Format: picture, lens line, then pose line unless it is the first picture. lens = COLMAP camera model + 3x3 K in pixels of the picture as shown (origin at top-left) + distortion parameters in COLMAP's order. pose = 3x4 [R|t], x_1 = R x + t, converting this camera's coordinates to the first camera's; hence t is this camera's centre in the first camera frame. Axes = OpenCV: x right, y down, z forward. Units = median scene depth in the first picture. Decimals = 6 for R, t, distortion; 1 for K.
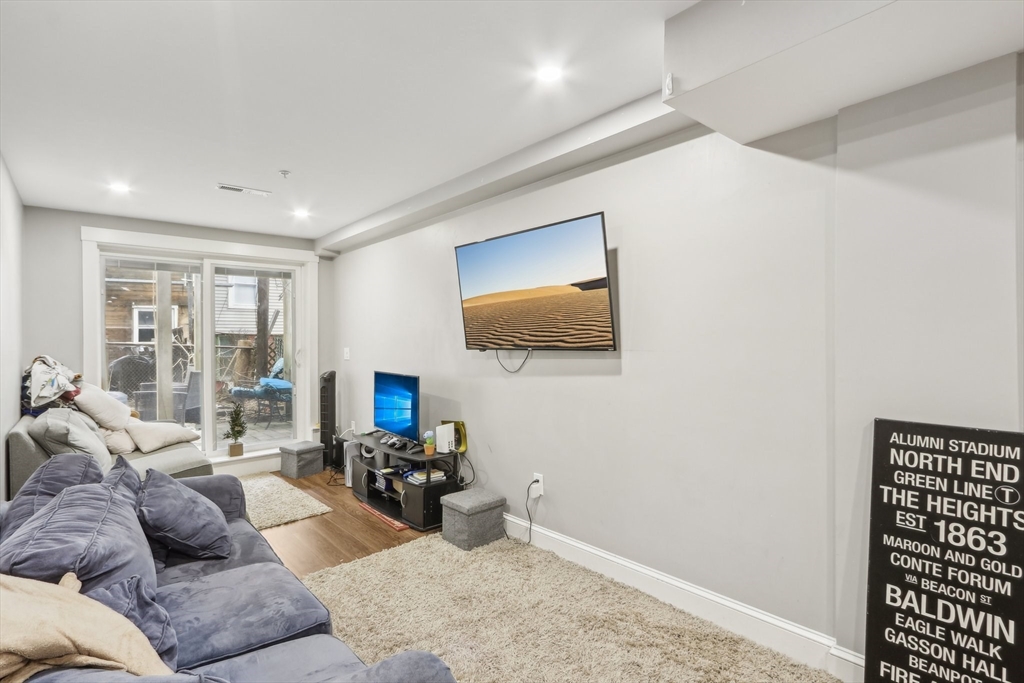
lens RADIAL K [[490.0, 0, 509.6], [0, 490.0, 337.3], [0, 0, 1]] dist [-0.006723, -0.000628]
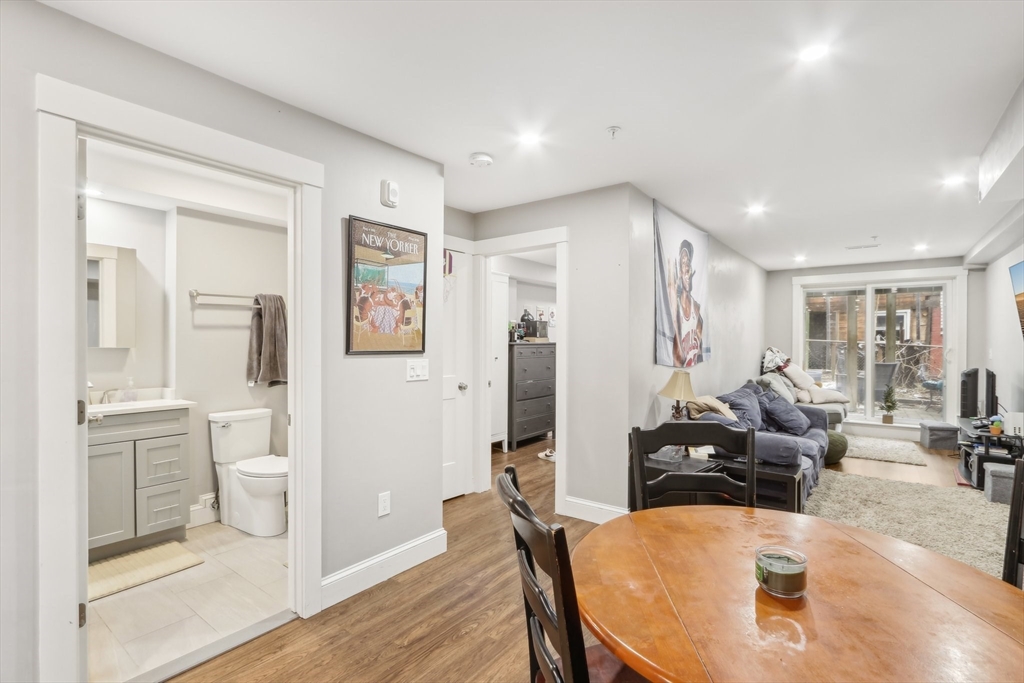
lens RADIAL K [[490.0, 0, 509.0], [0, 490.0, 341.4], [0, 0, 1]] dist [-0.006723, -0.000628]
pose [[0.195739, 0.013050, -0.980569, 0.716014], [-0.003027, 0.999915, 0.012703, -0.007446], [0.980651, 0.000482, 0.195762, -0.401690]]
